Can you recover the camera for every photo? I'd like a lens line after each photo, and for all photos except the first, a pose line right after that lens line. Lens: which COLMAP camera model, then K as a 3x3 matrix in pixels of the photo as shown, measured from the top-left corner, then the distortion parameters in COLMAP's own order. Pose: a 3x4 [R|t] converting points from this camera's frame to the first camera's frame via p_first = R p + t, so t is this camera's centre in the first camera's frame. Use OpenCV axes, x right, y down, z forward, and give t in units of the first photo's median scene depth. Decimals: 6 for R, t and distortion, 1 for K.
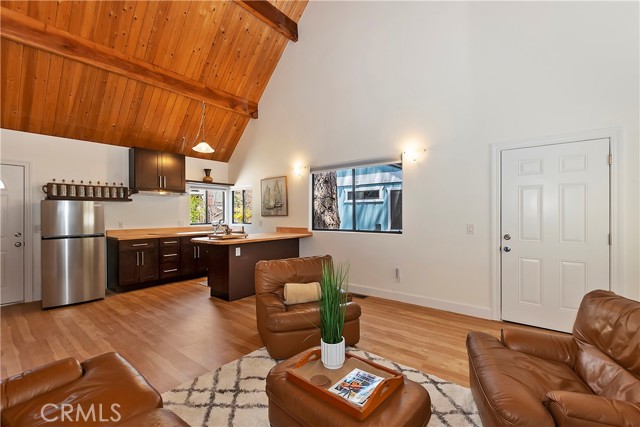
lens RADIAL K [[282.5, 0, 322.1], [0, 282.5, 213.8], [0, 0, 1]] dist [0.005221, -0.001111]
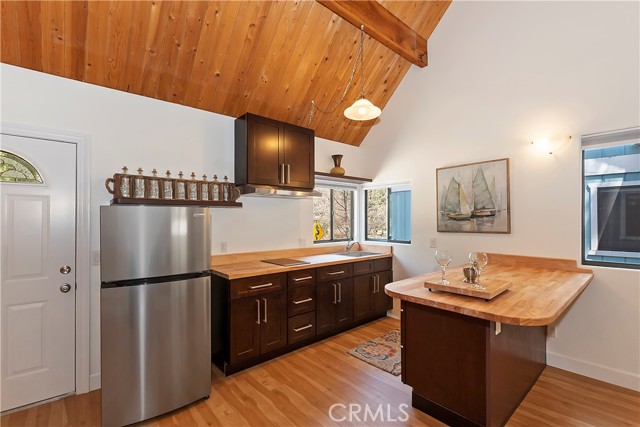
lens RADIAL K [[282.5, 0, 318.3], [0, 282.5, 216.6], [0, 0, 1]] dist [0.005221, -0.001111]
pose [[0.986825, 0.002620, -0.161769, -0.421316], [-0.003304, 0.999987, -0.003961, -0.022291], [0.161756, 0.004444, 0.986821, 0.449656]]
